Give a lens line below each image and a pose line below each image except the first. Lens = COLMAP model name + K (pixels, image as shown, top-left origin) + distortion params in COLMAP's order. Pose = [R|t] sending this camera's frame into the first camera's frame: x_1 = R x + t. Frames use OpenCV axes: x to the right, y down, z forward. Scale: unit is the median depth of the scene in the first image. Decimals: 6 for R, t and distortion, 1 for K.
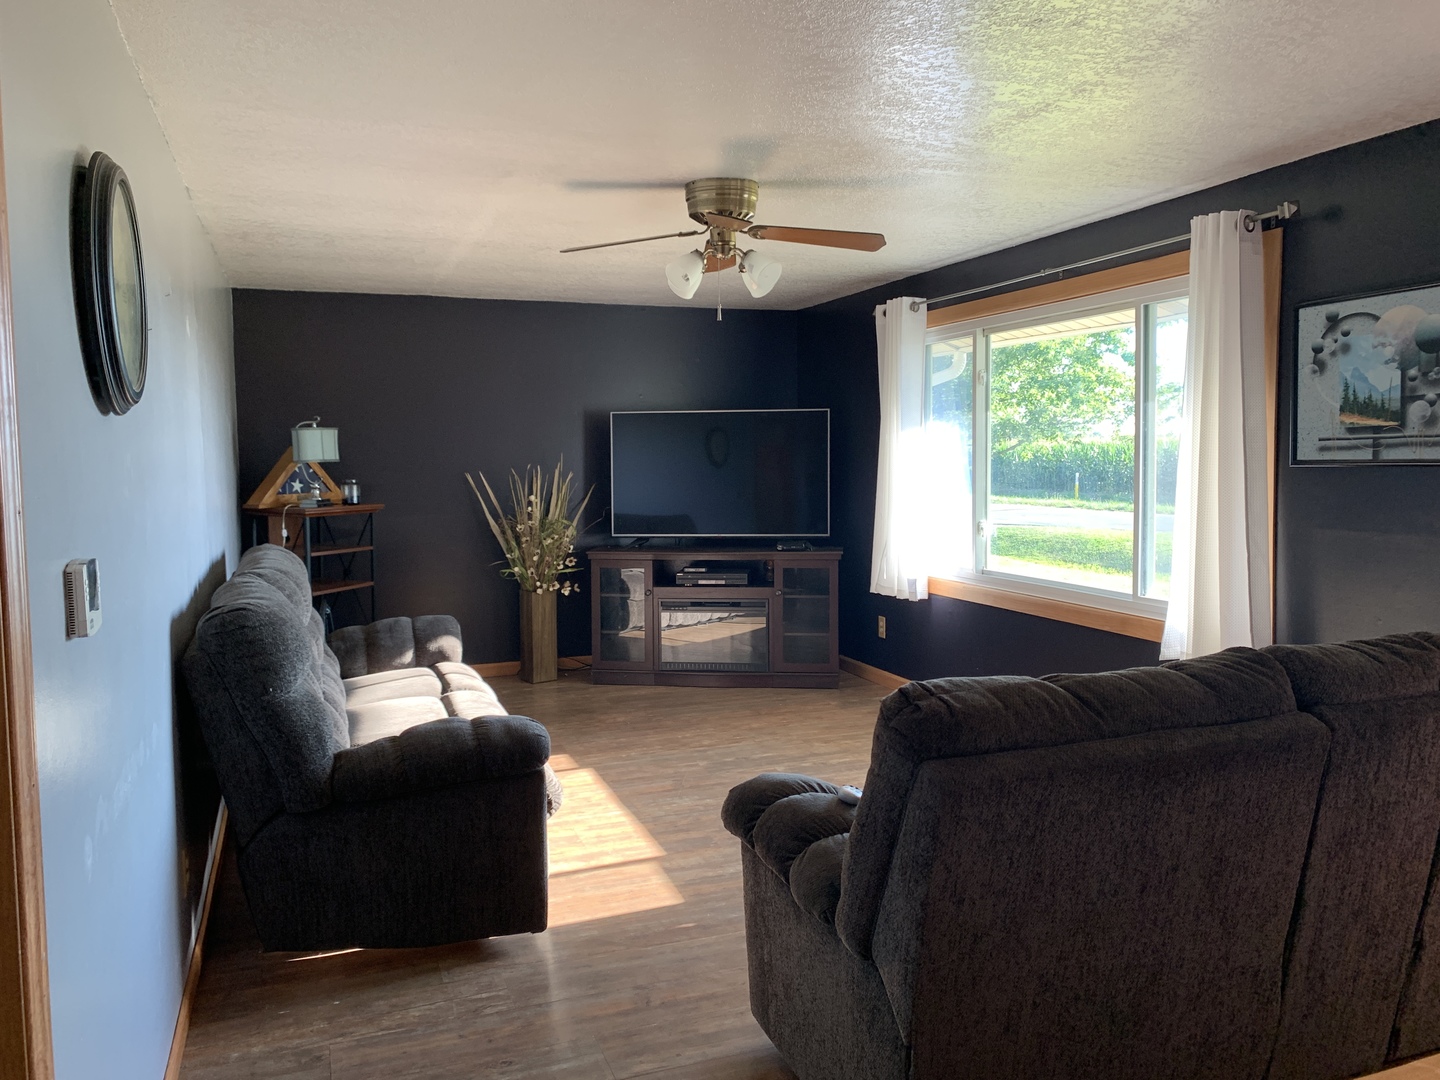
lens RADIAL K [[1104.9, 0, 727.7], [0, 1104.9, 533.1], [0, 0, 1]] dist [0.012490, -0.010186]
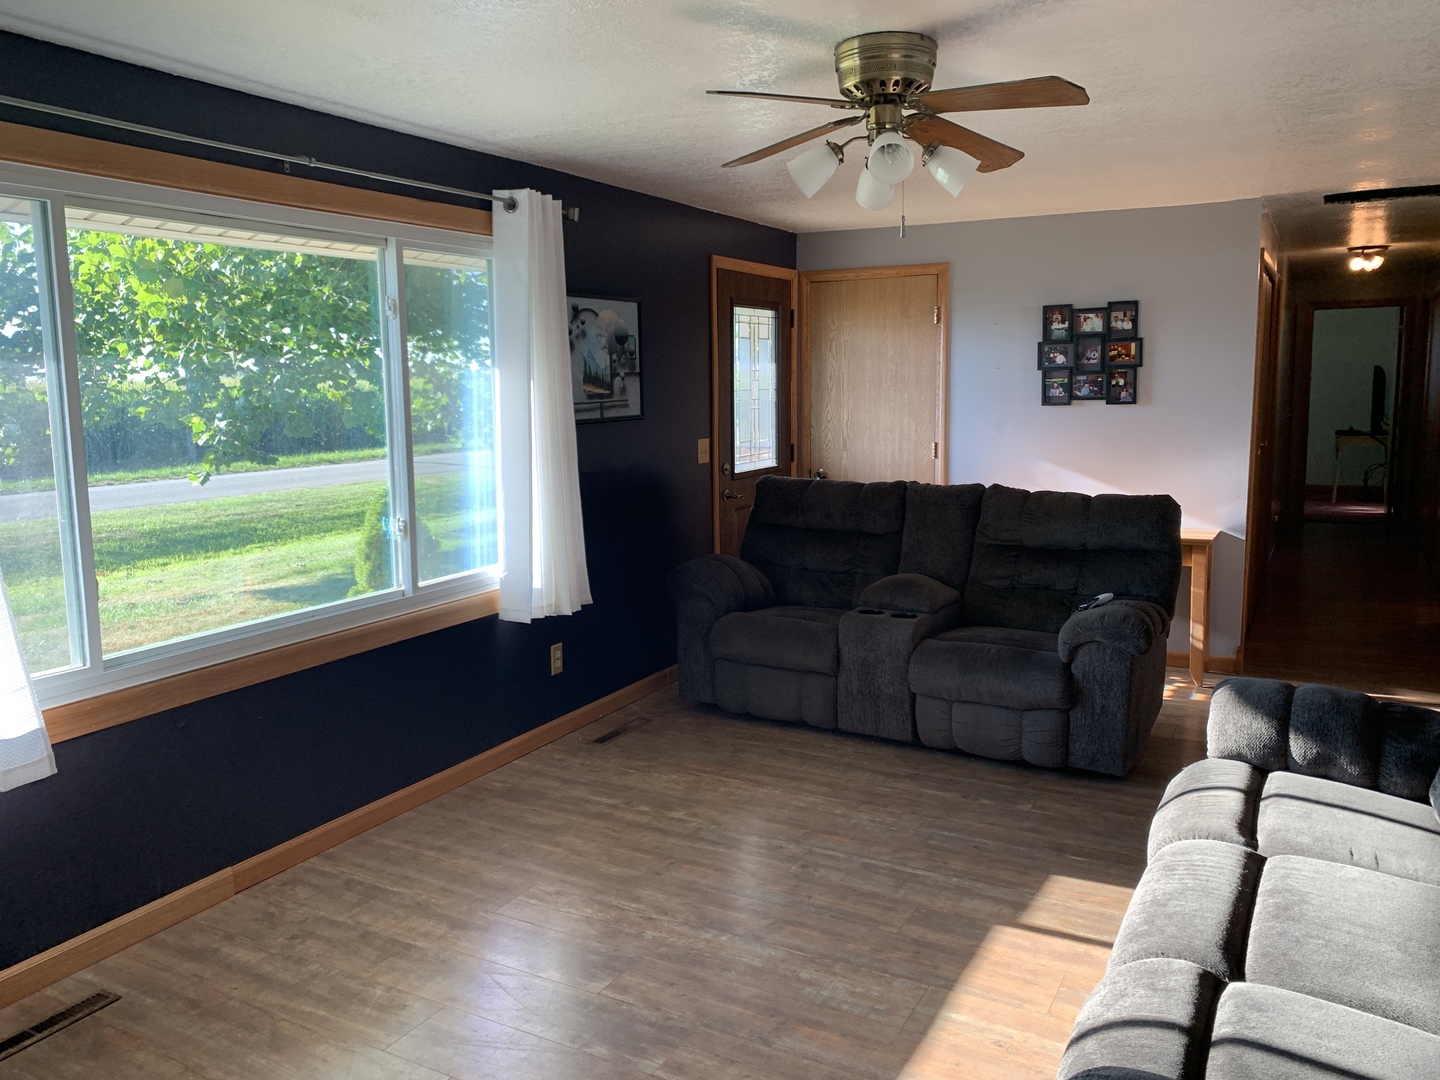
lens RADIAL K [[1080.4, 0, 720.0], [0, 1080.4, 540.0], [0, 0, 1]] dist [-0.038518, -0.001857]
pose [[-0.645040, -0.081311, 0.759810, -0.535293], [0.084924, 0.980535, 0.177029, -0.139704], [-0.759415, 0.178717, -0.625579, 1.718300]]
